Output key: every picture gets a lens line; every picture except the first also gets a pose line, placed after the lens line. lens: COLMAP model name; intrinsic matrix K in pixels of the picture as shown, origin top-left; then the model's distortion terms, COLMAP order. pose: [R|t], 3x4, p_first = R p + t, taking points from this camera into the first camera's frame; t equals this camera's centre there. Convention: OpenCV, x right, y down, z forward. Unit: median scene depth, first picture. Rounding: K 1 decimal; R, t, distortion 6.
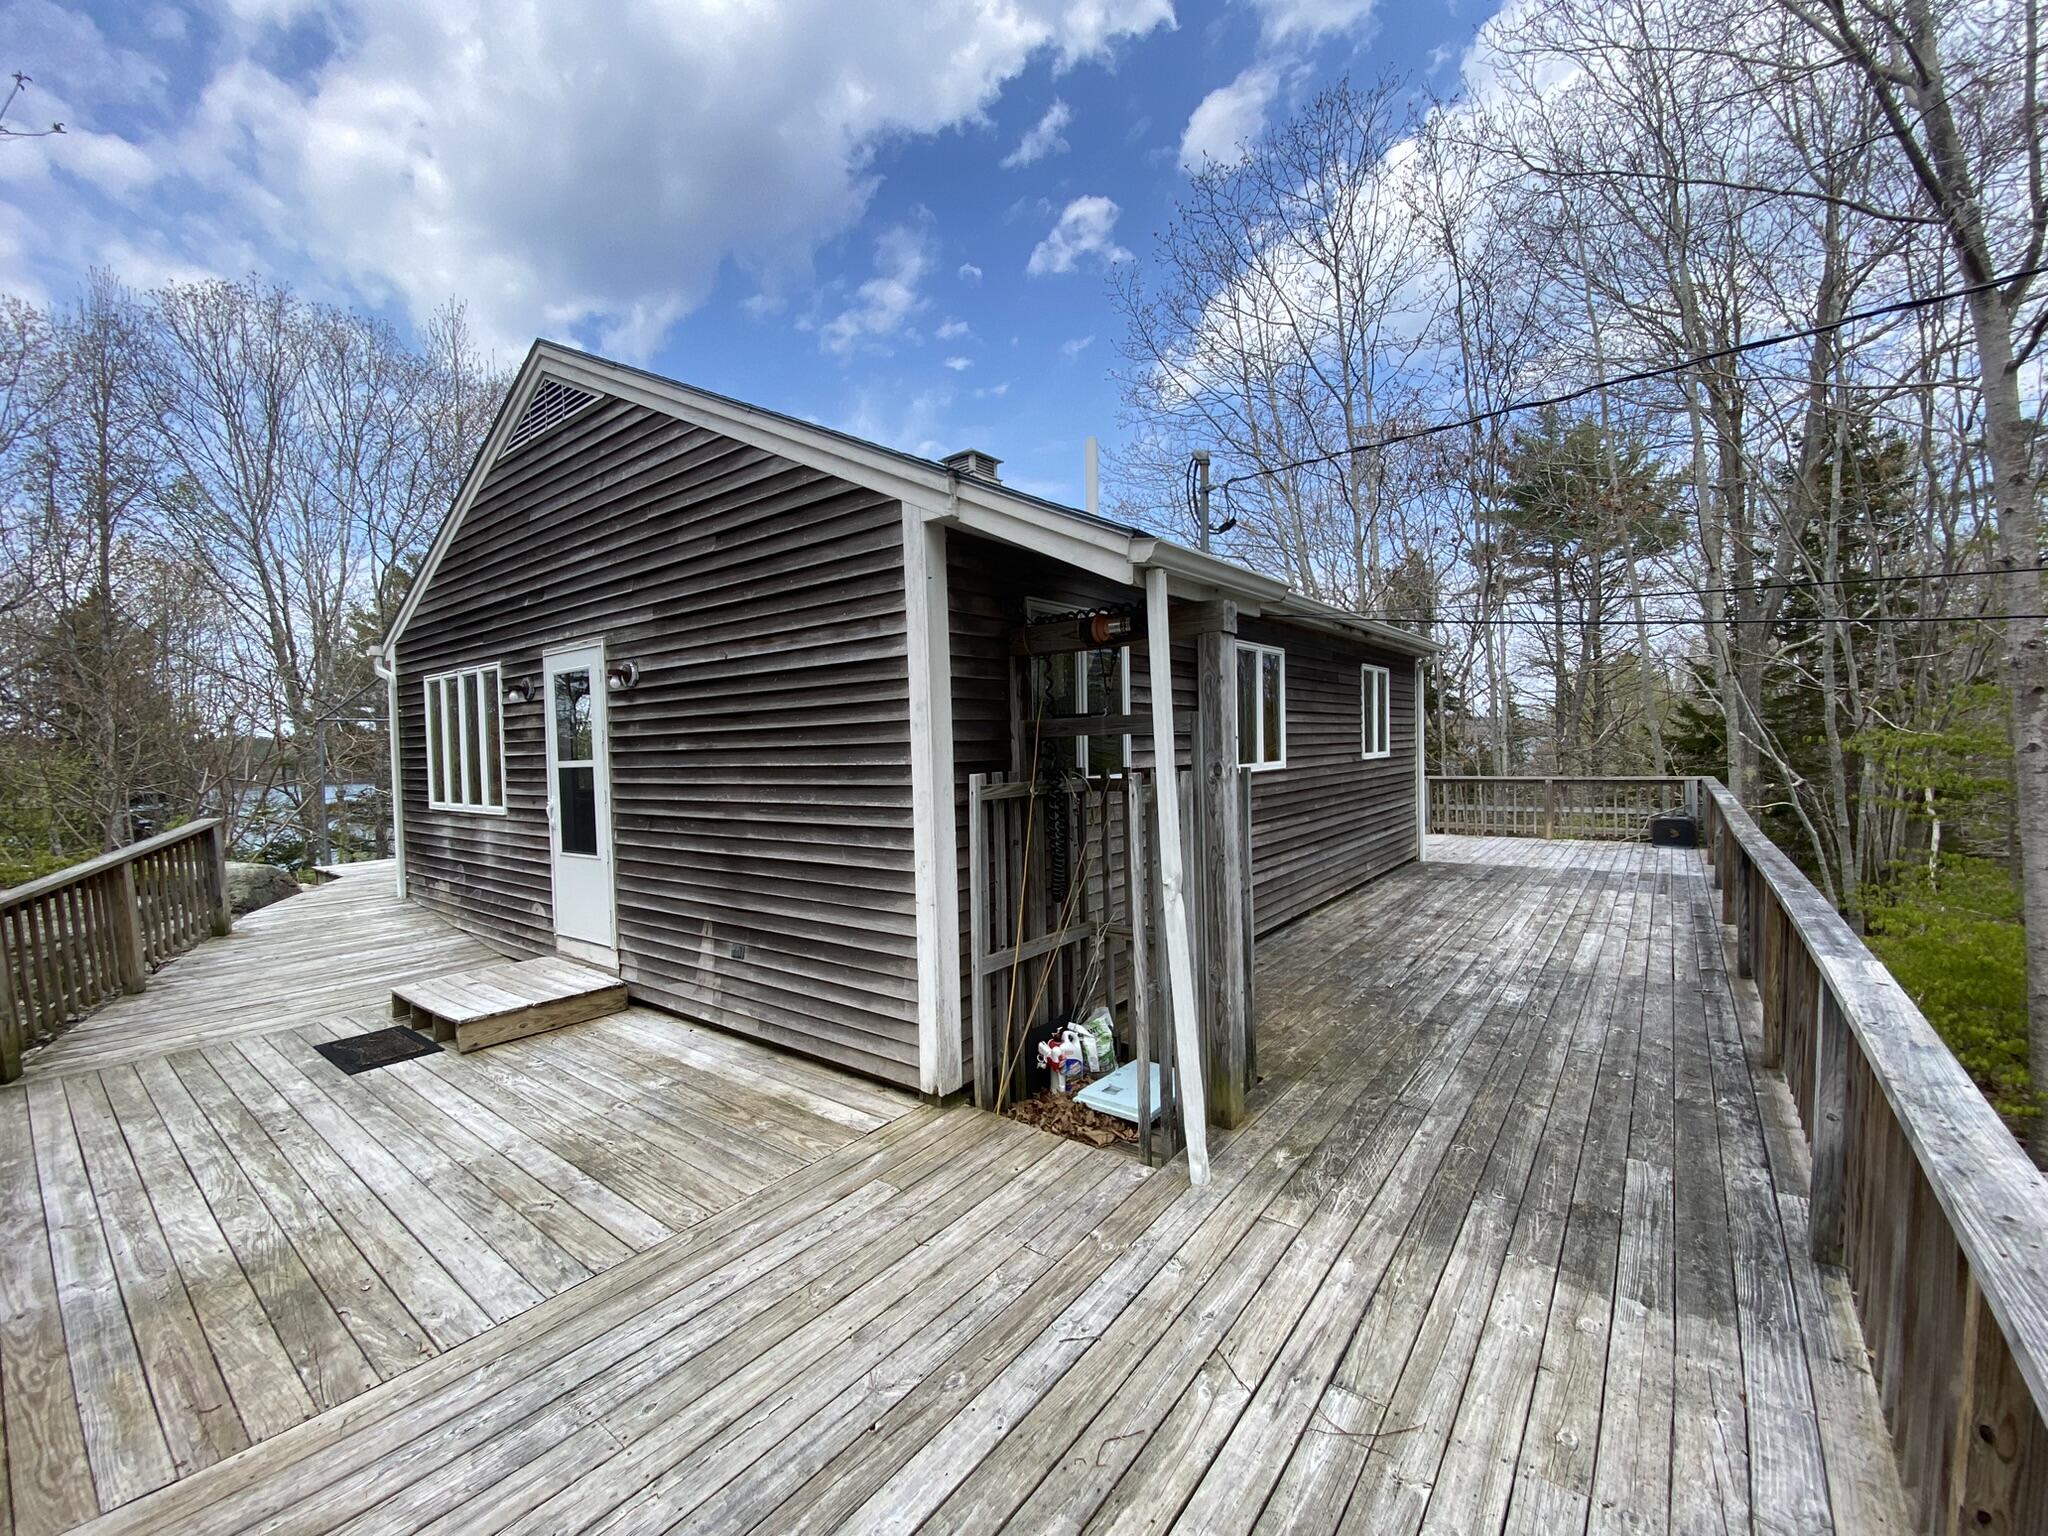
lens RADIAL K [[827.9, 0, 1021.1], [0, 827.9, 765.8], [0, 0, 1]] dist [0.025474, -0.021679]
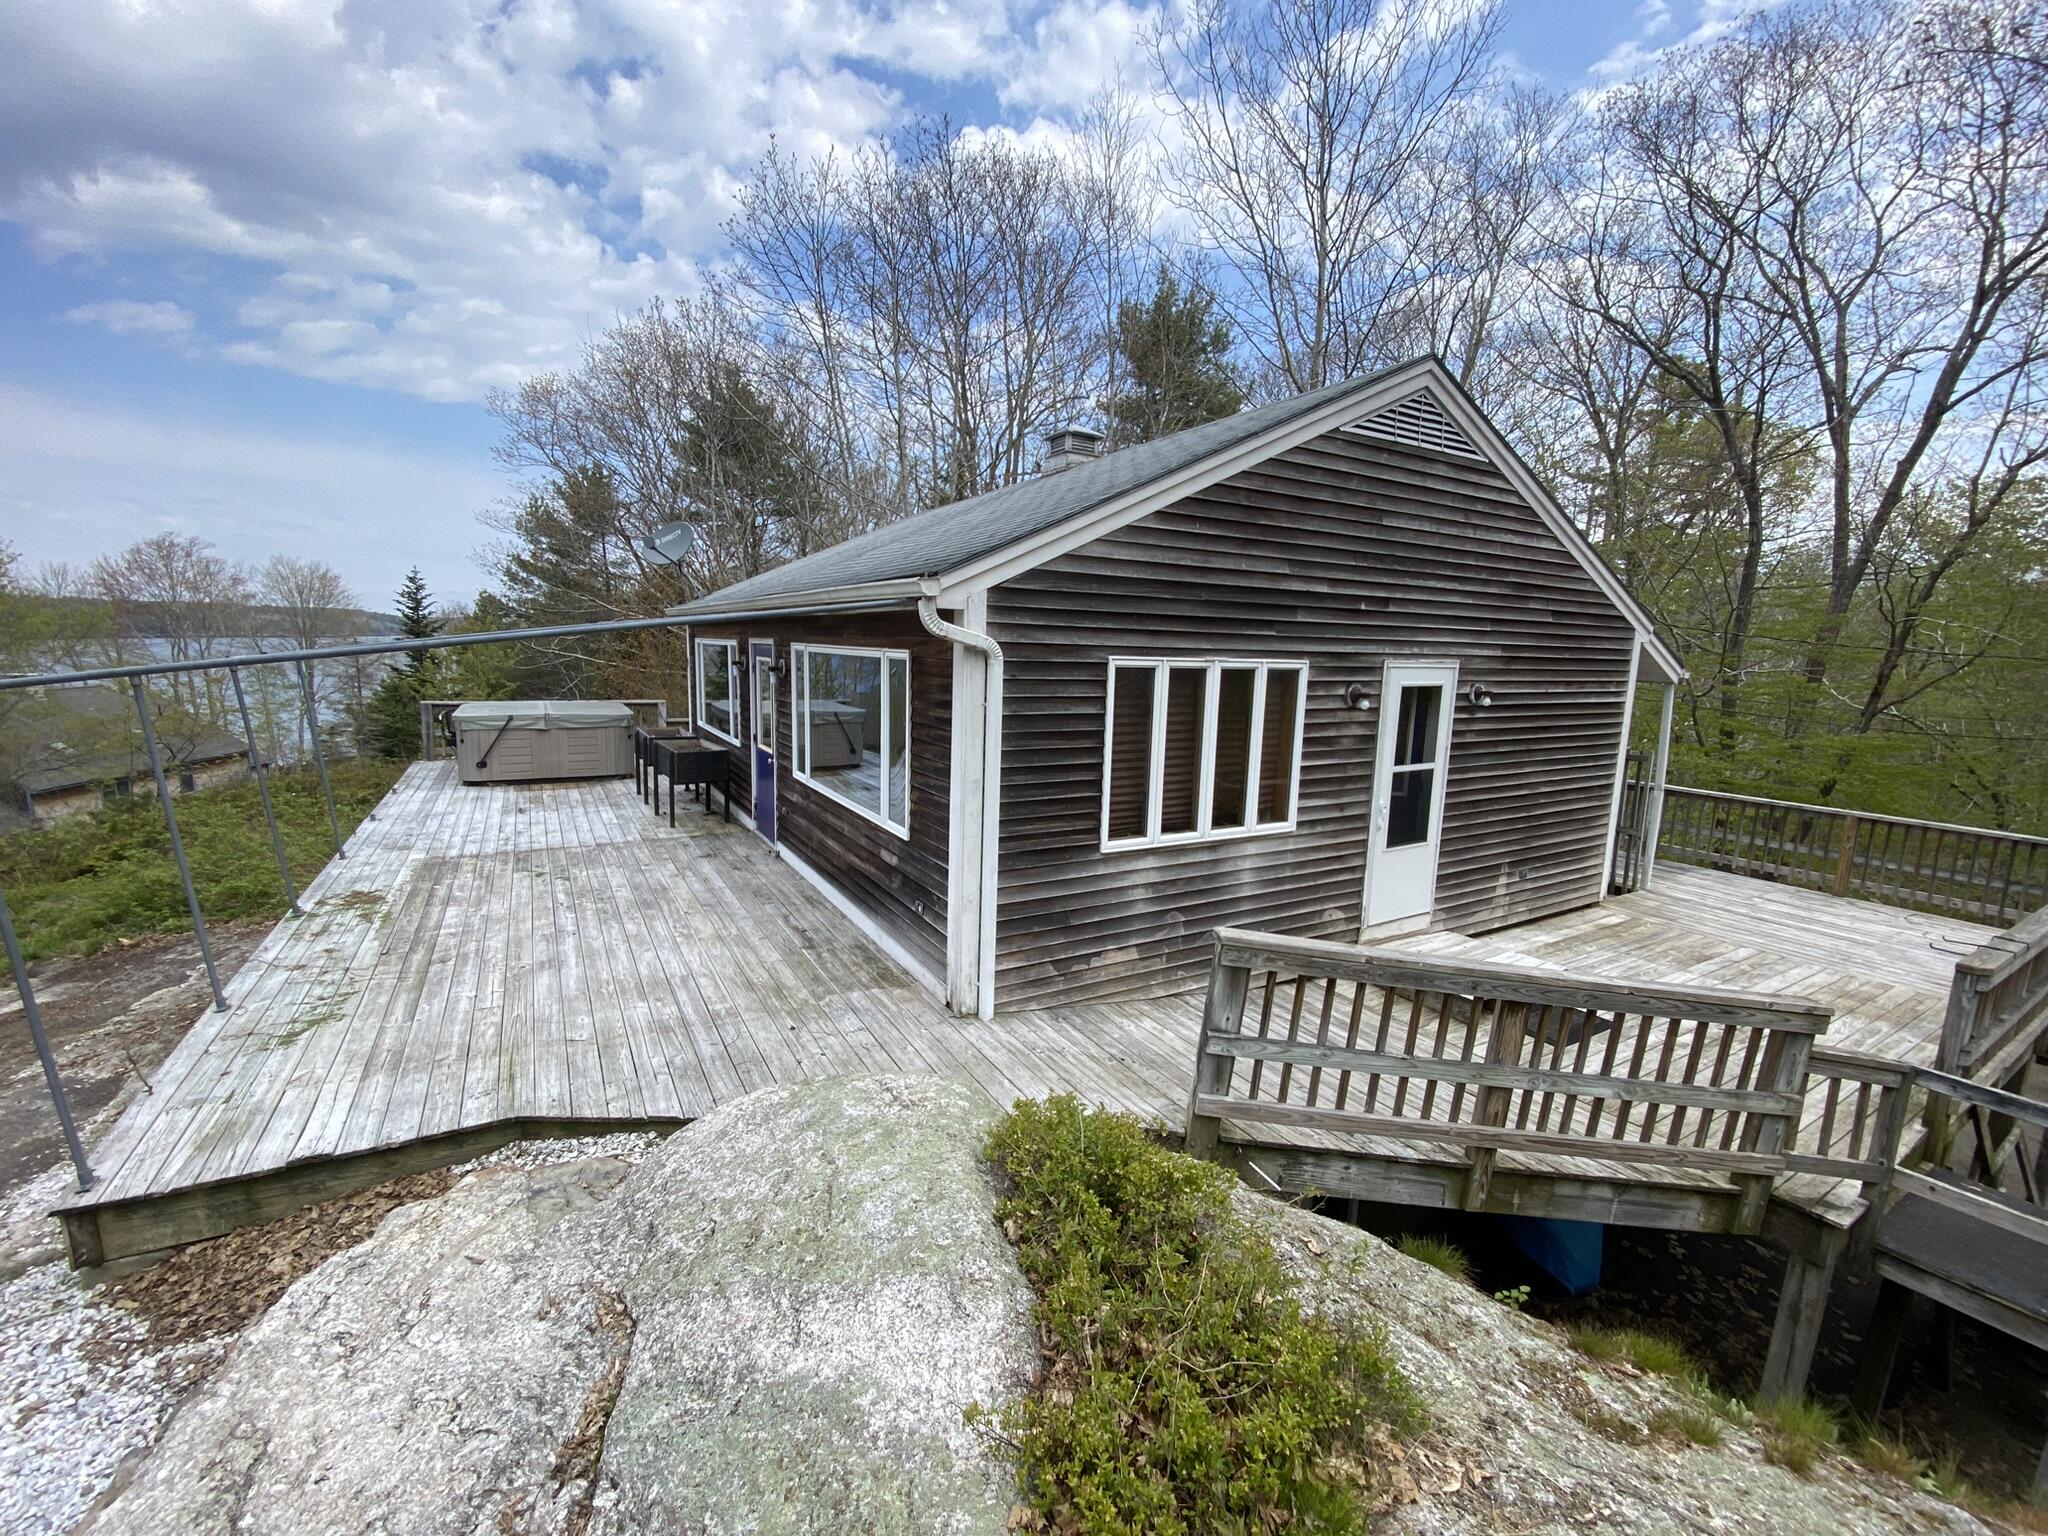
lens RADIAL K [[827.9, 0, 1021.1], [0, 827.9, 765.8], [0, 0, 1]] dist [0.025474, -0.021679]
pose [[0.370003, -0.096295, 0.924026, -1.964880], [-0.014547, 0.993891, 0.109401, -0.133049], [-0.928917, -0.053921, 0.366342, 1.197201]]
